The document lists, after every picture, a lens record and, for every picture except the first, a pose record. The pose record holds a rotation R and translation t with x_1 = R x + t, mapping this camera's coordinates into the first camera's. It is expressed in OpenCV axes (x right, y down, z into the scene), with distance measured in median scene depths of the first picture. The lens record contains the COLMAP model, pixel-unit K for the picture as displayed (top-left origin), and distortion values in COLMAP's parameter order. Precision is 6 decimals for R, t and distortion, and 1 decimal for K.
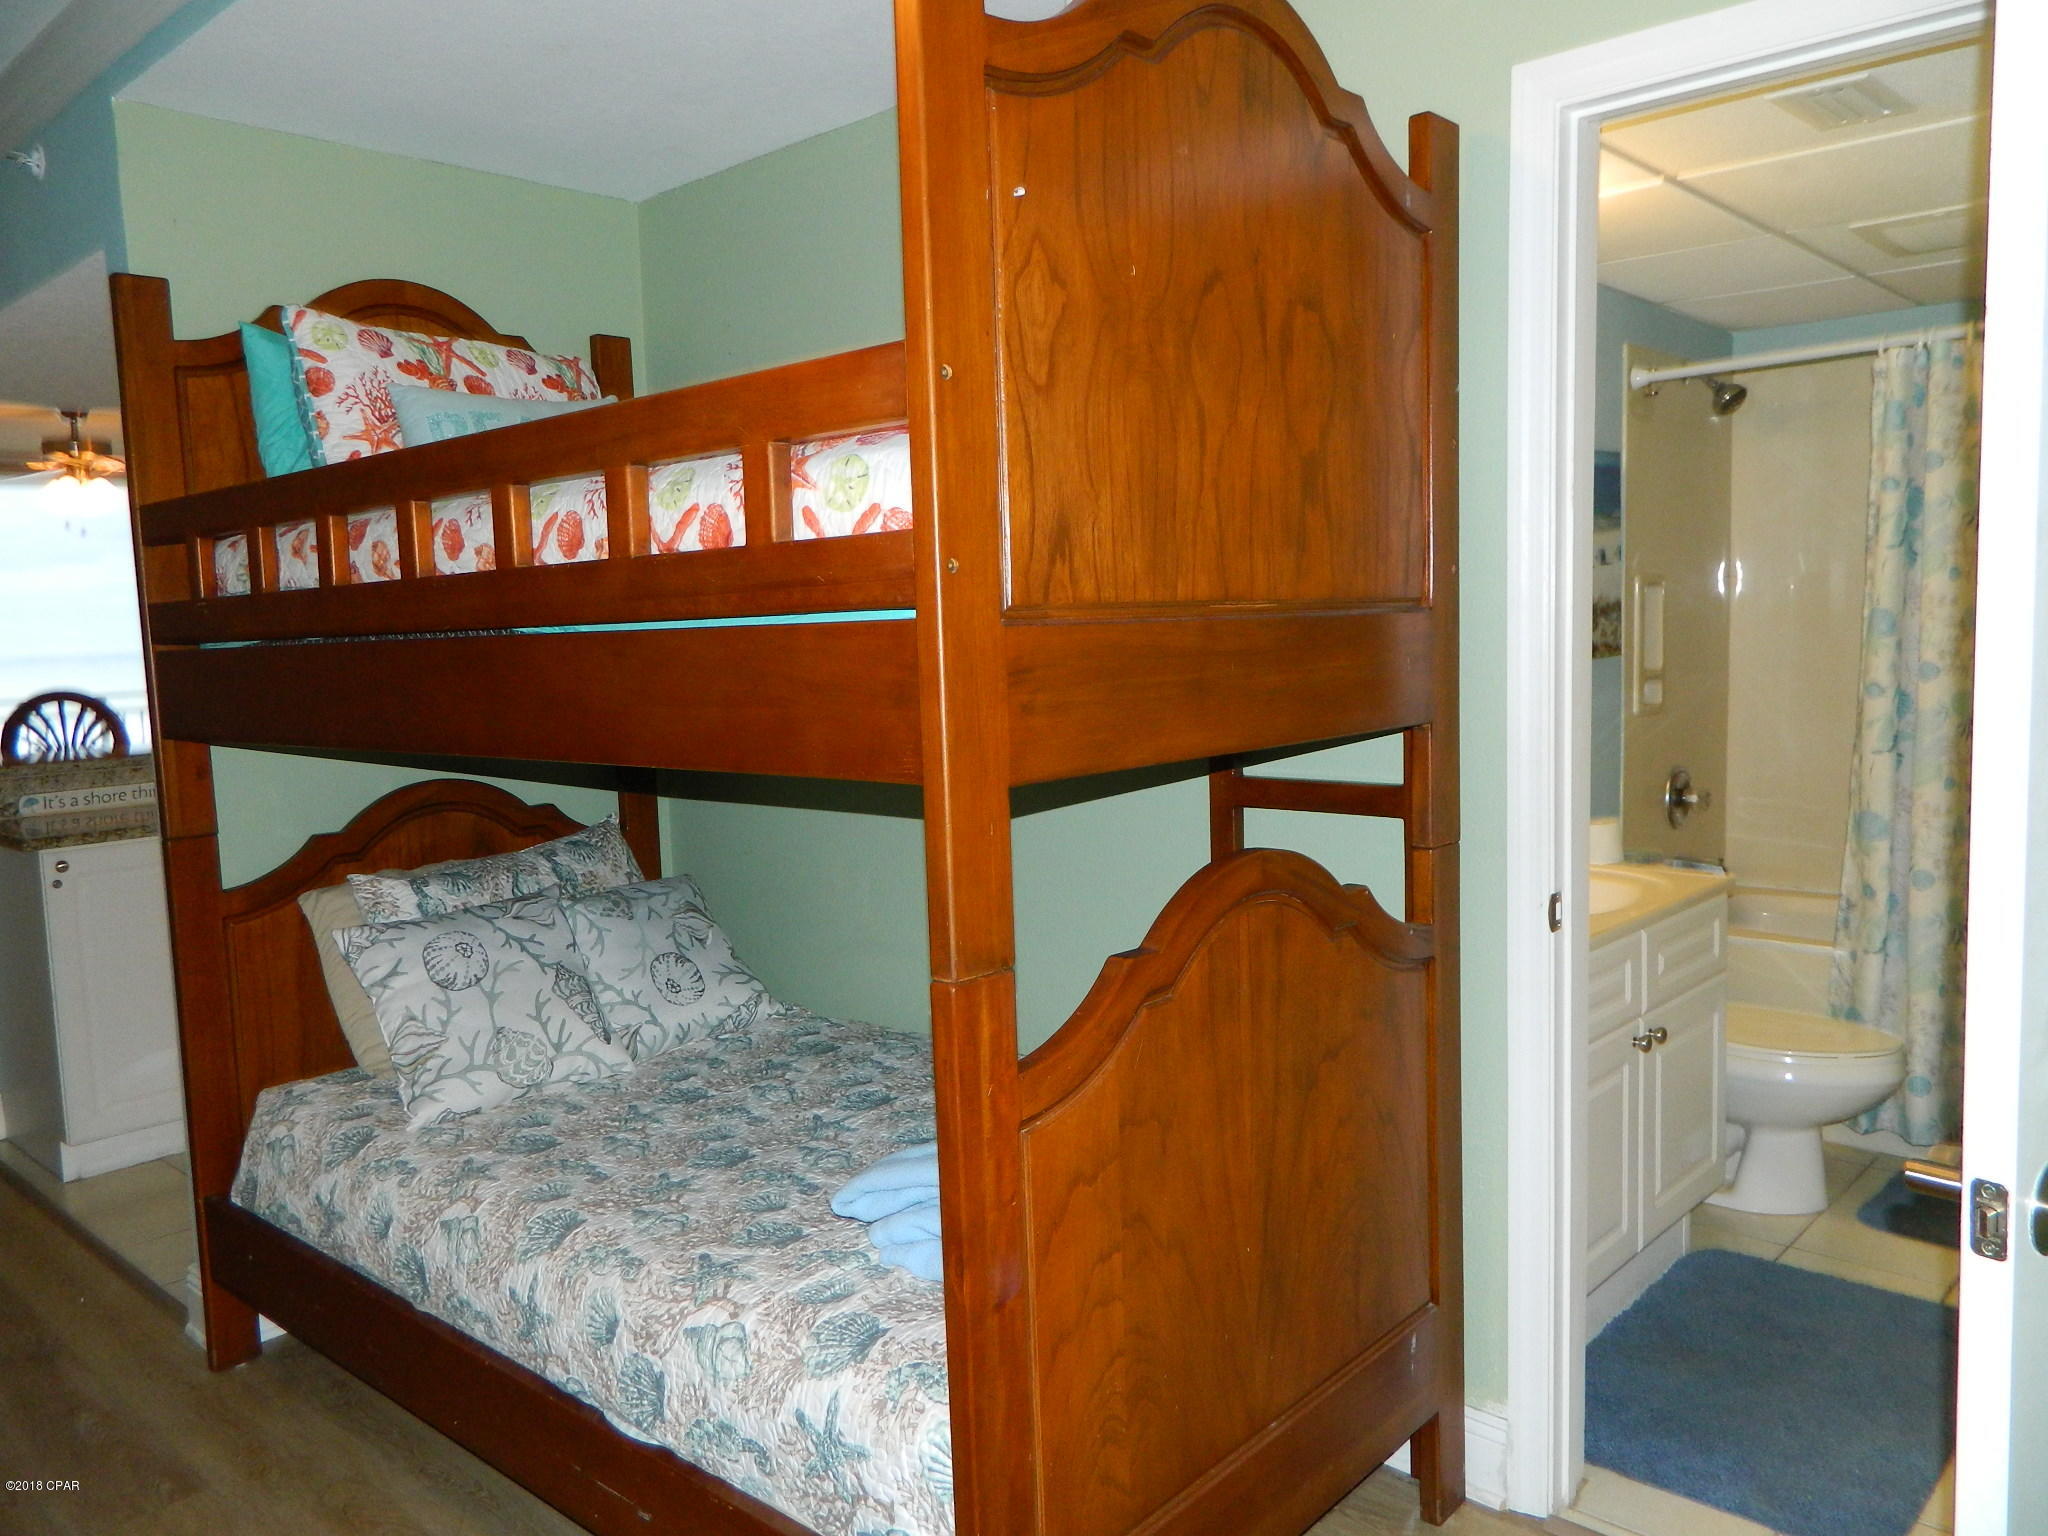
lens RADIAL K [[1511.3, 0, 1017.9], [0, 1511.3, 749.7], [0, 0, 1]] dist [0.004223, -0.007613]
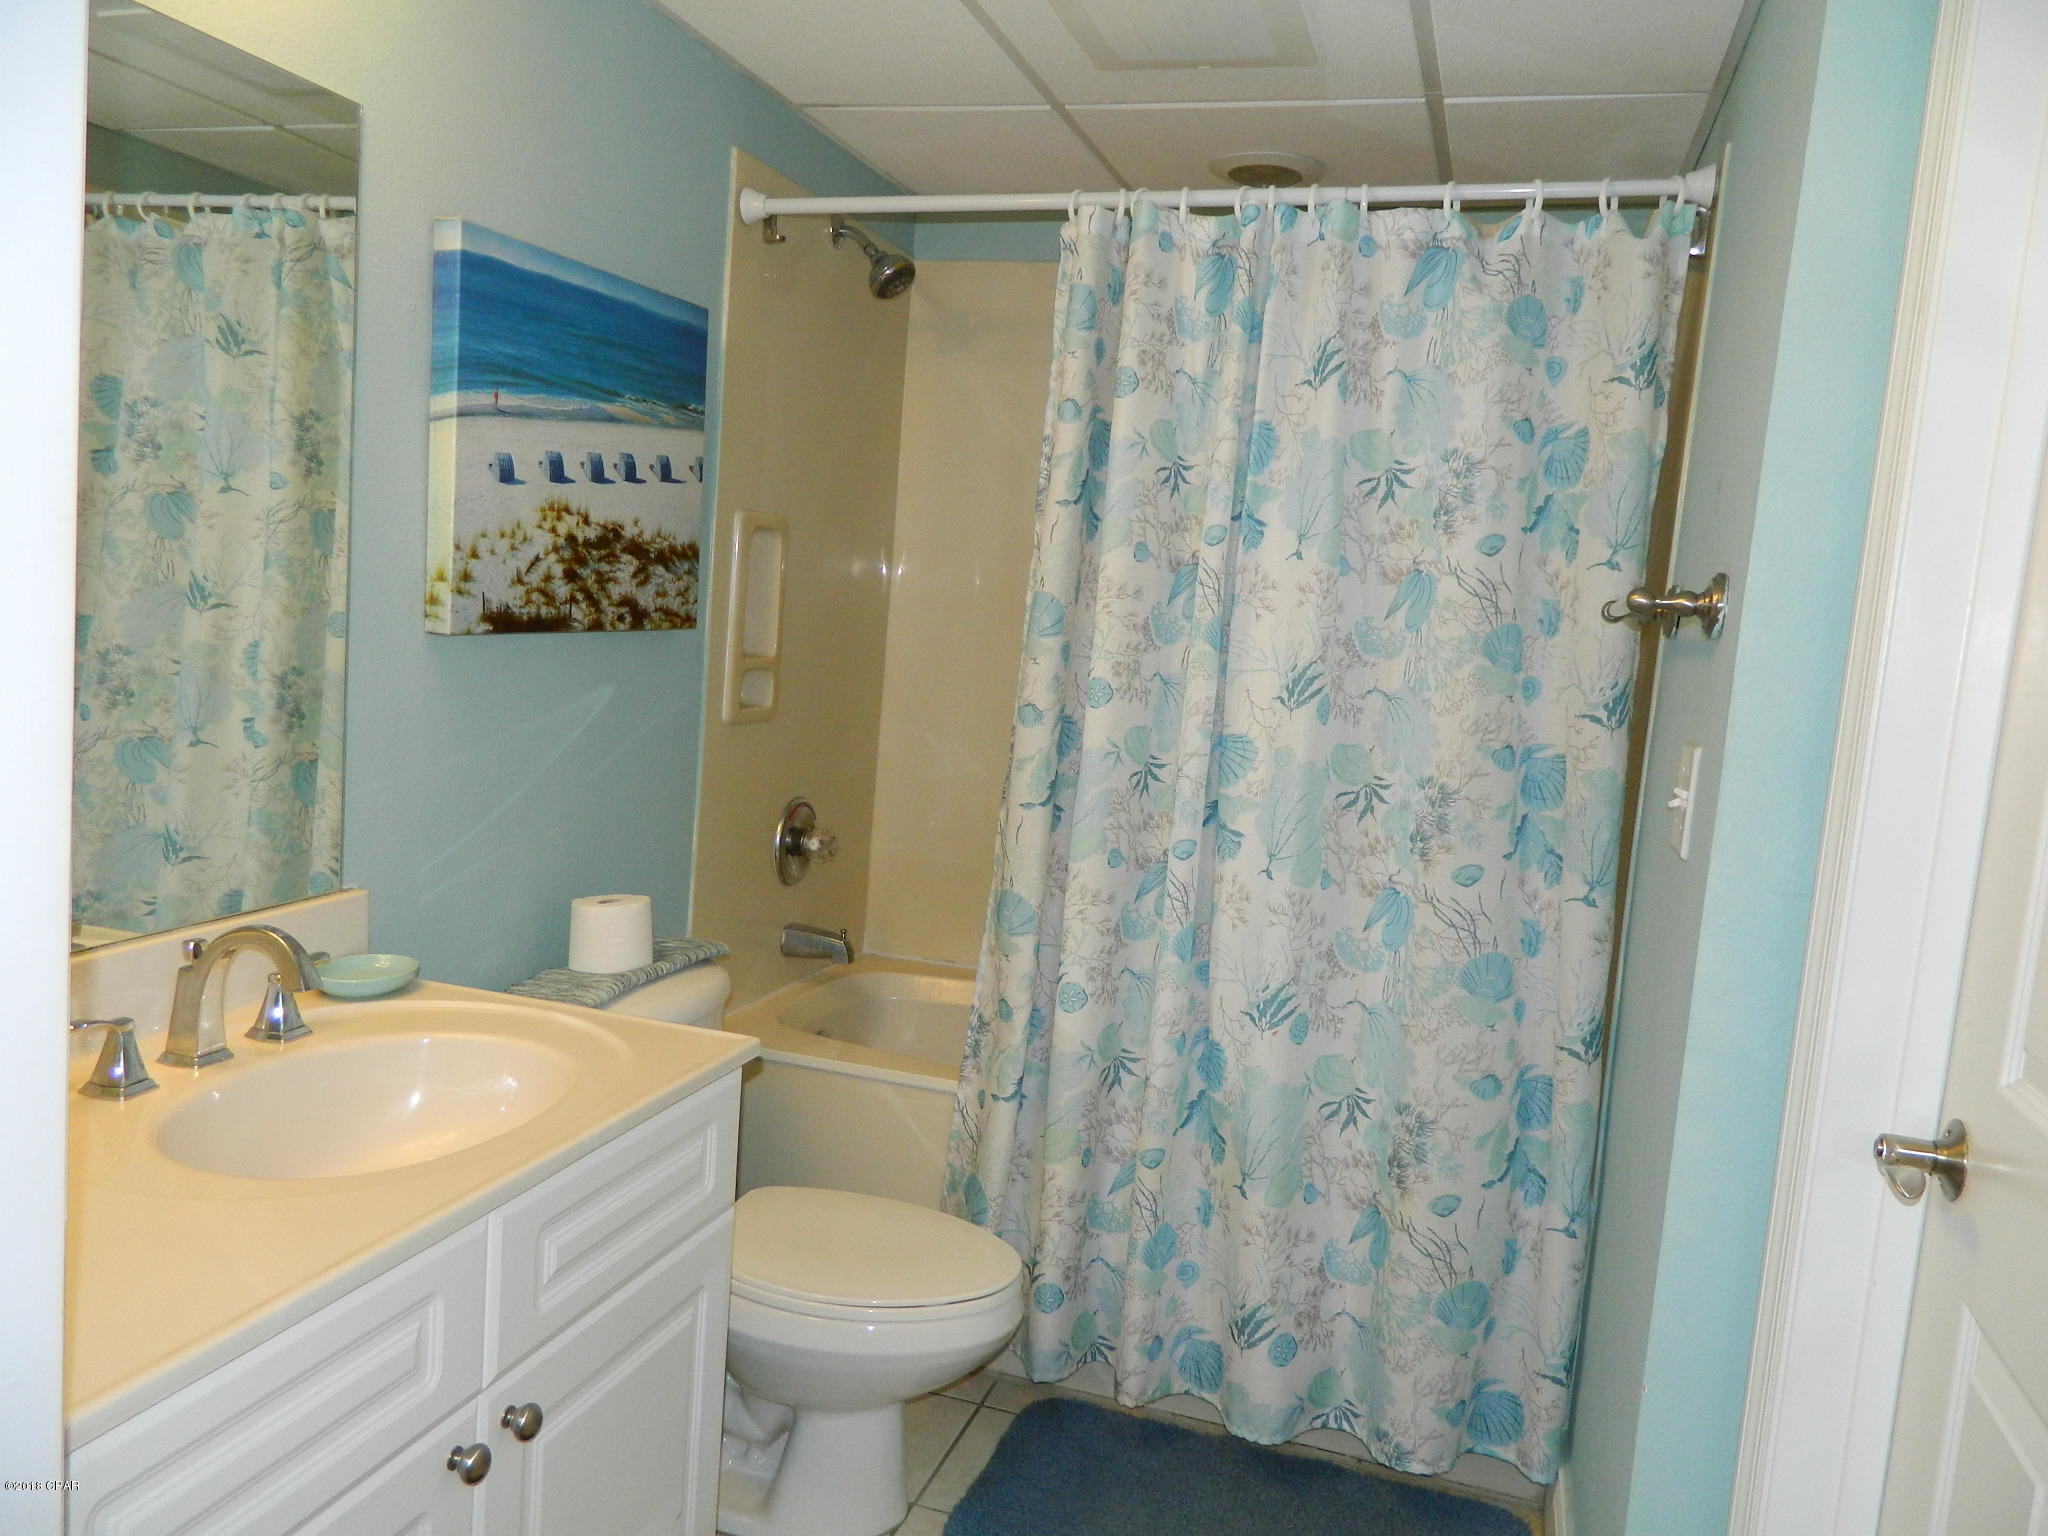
lens RADIAL K [[1511.3, 0, 1021.5], [0, 1511.3, 772.1], [0, 0, 1]] dist [0.004223, -0.007613]
pose [[0.896828, 0.044732, 0.440113, 0.266973], [-0.062774, 0.997675, 0.026516, -0.031156], [-0.437904, -0.051408, 0.897551, 0.393914]]
